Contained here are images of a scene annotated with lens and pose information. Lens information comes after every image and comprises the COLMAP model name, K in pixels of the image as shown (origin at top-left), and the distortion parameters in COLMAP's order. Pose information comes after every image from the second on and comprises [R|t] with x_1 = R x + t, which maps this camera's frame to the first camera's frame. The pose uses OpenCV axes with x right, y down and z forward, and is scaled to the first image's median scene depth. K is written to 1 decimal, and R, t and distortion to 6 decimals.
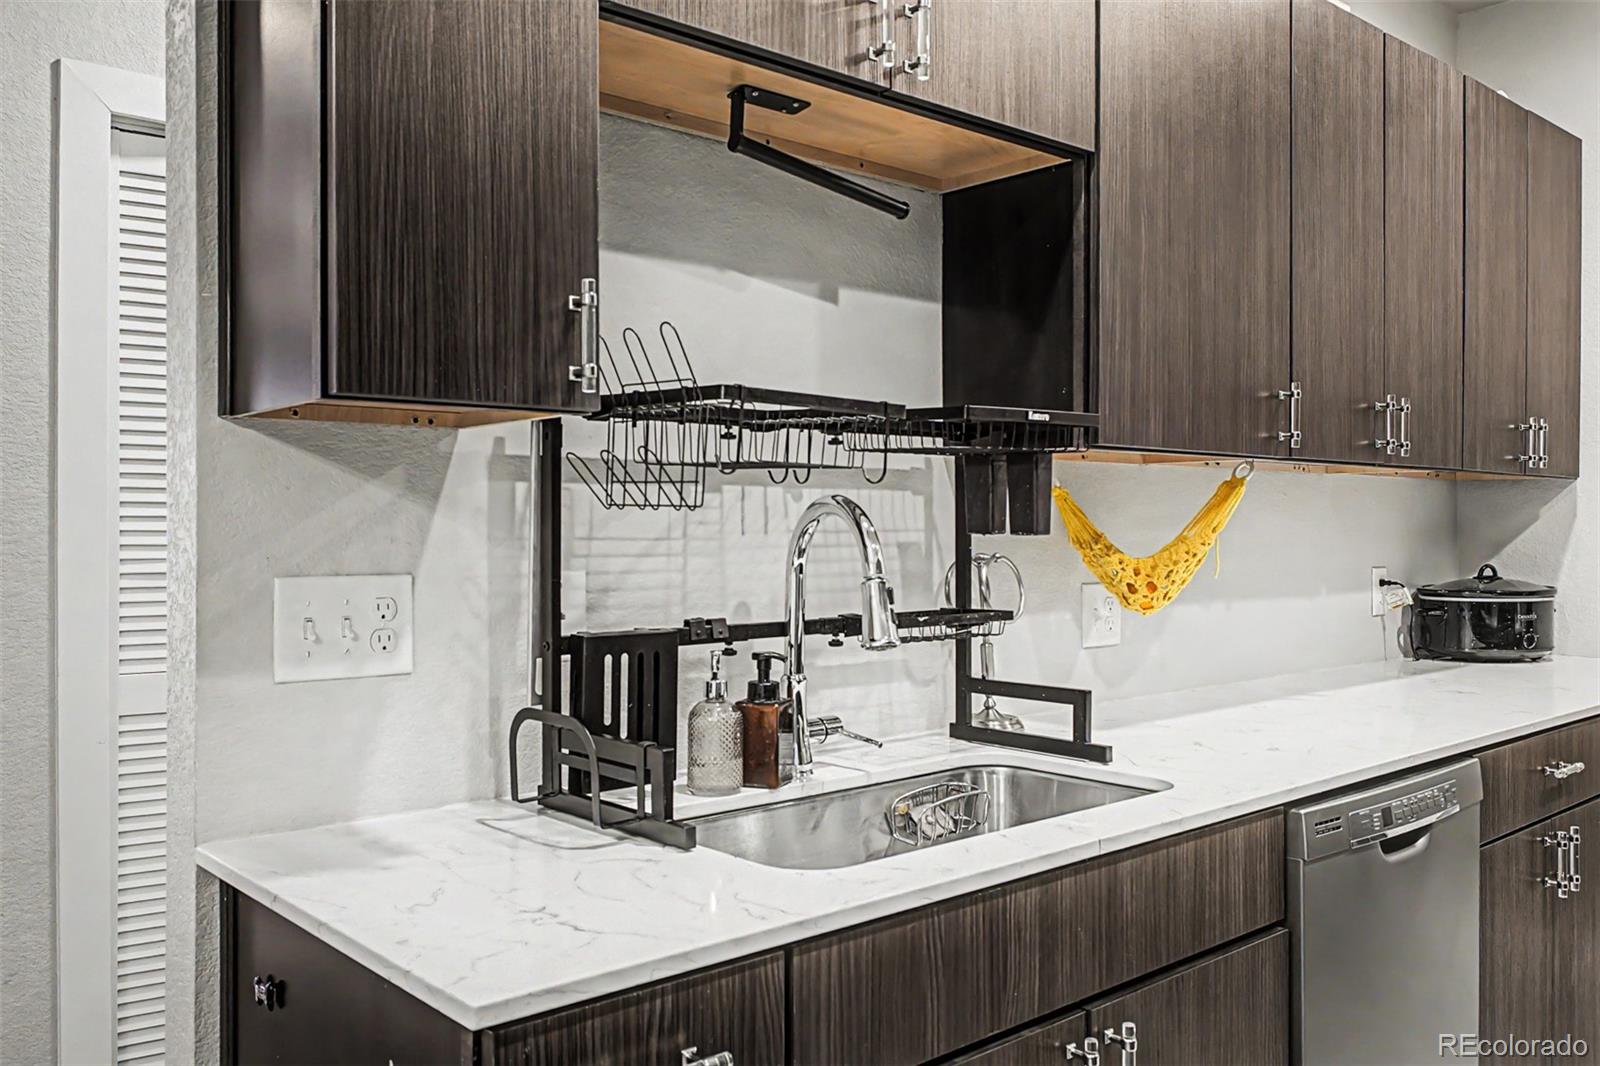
lens RADIAL K [[1329.0, 0, 822.2], [0, 1329.0, 530.5], [0, 0, 1]] dist [-0.010161, 0.026832]
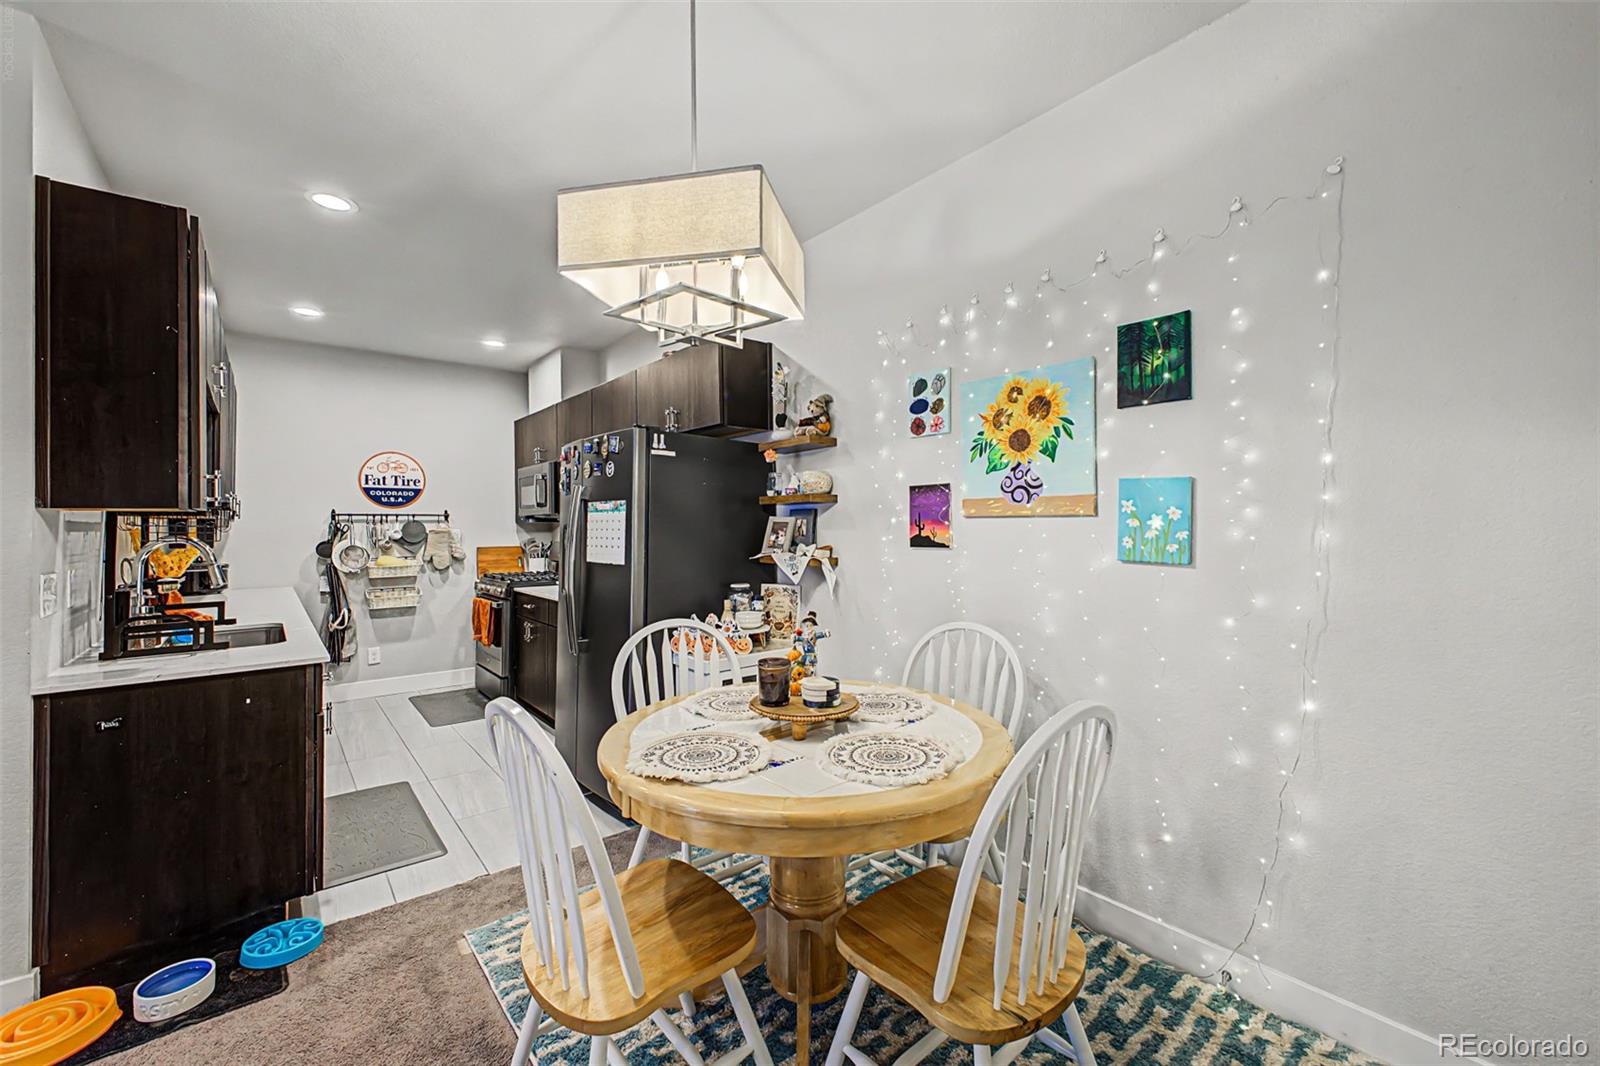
lens RADIAL K [[646.7, 0, 795.0], [0, 646.7, 518.8], [0, 0, 1]] dist [0.013519, -0.002569]
pose [[0.055809, 0.016410, 0.998307, -1.266469], [0.007781, 0.999827, -0.016870, -0.028639], [-0.998411, 0.008709, 0.055672, -0.357551]]
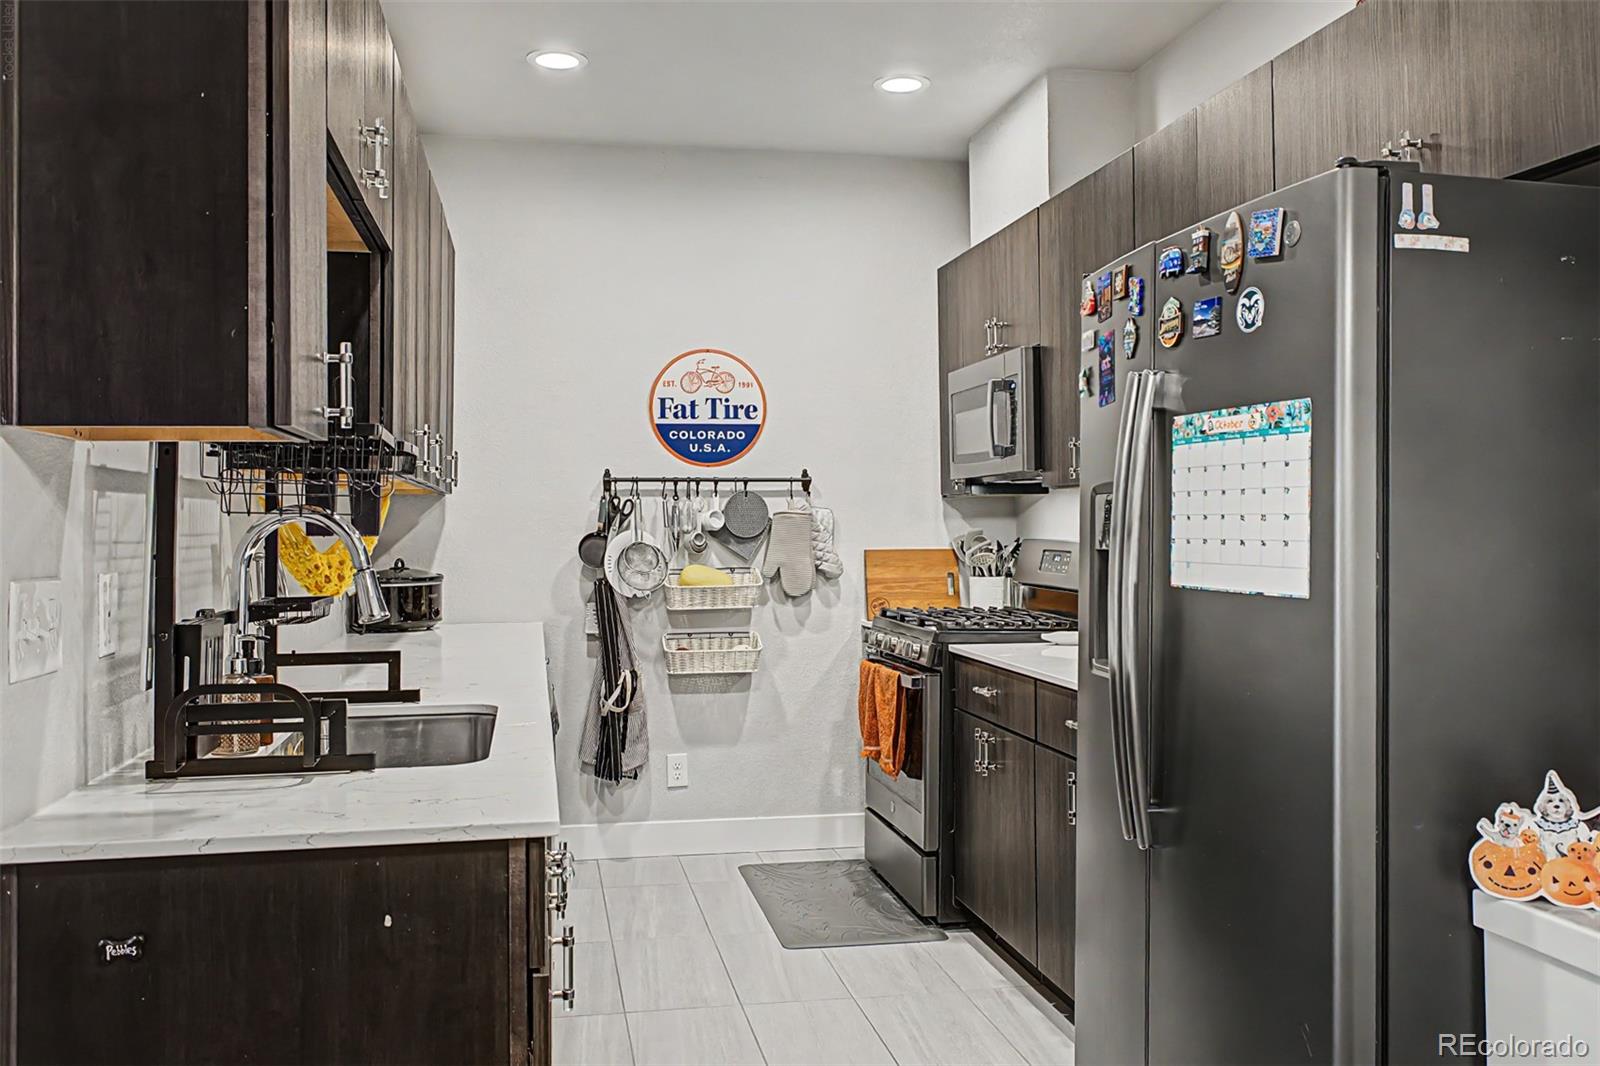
lens RADIAL K [[1329.0, 0, 818.9], [0, 1329.0, 505.3], [0, 0, 1]] dist [-0.010161, 0.026832]
pose [[0.505596, 0.013933, 0.862658, -0.820802], [0.004301, 0.999816, -0.018670, -0.001236], [-0.862759, 0.013150, 0.505444, -0.055955]]
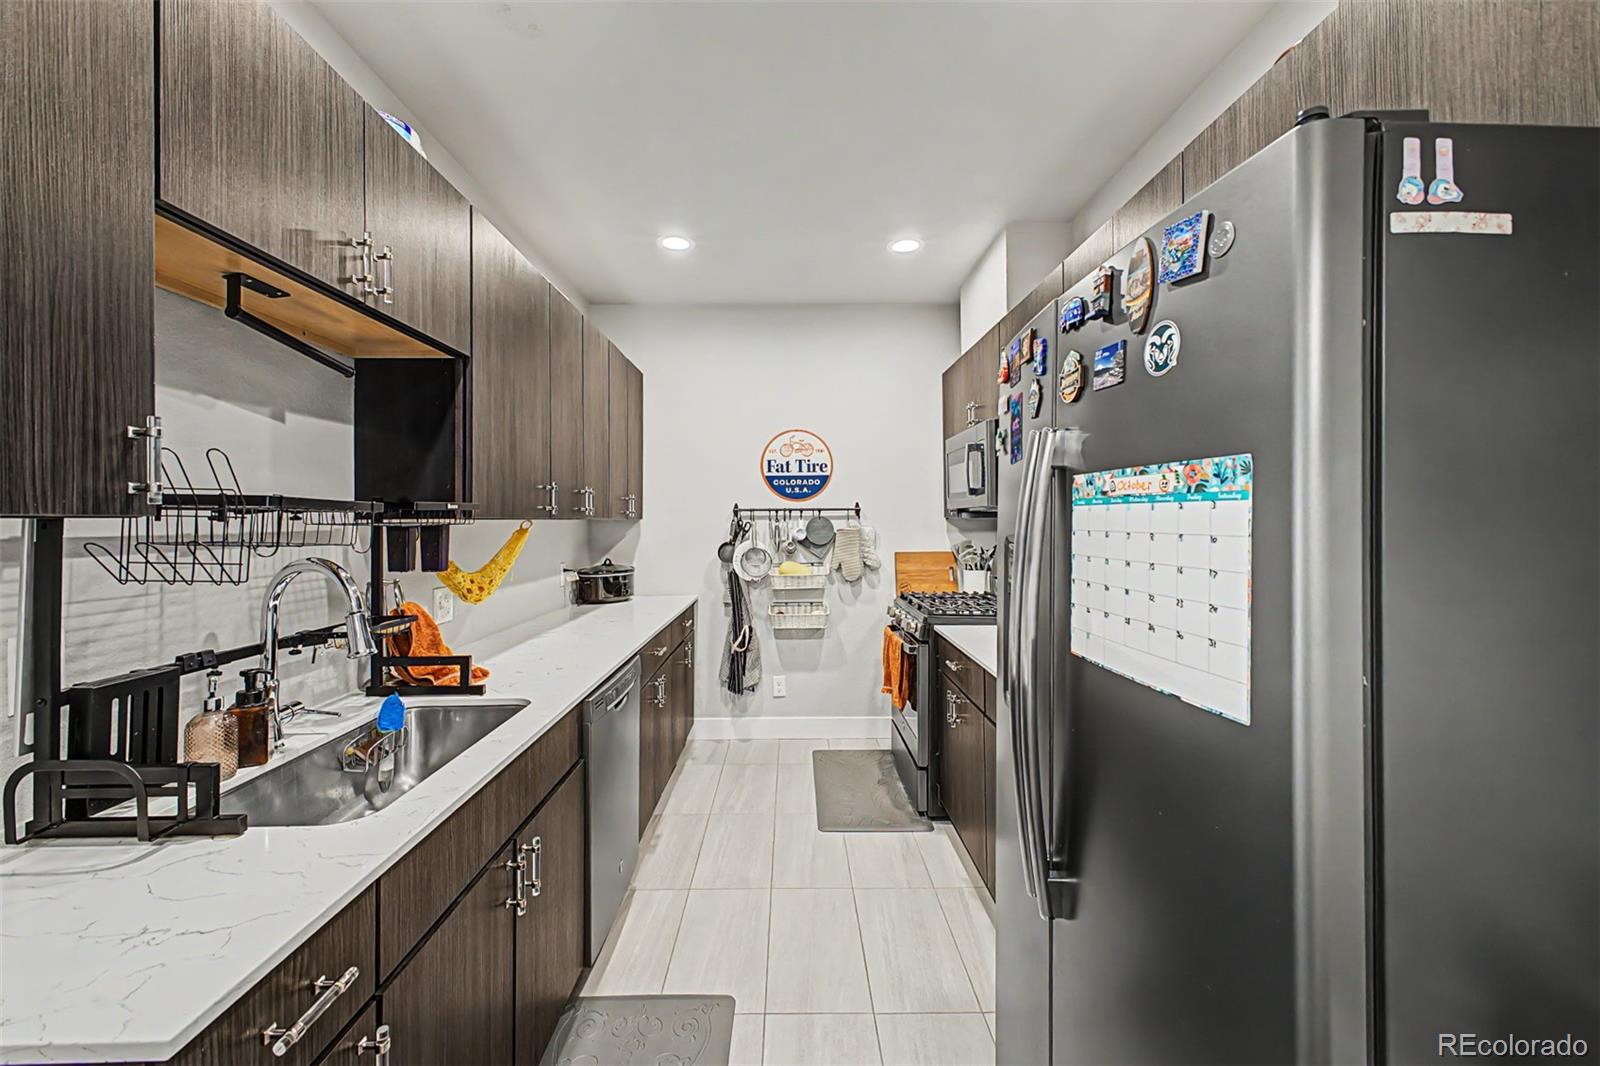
lens RADIAL K [[646.7, 0, 808.4], [0, 646.7, 513.4], [0, 0, 1]] dist [0.013519, -0.002569]
pose [[0.651481, 0.006509, 0.758637, -0.187159], [0.005358, 0.999899, -0.013180, -0.064225], [-0.758646, 0.012652, 0.651380, 0.084912]]
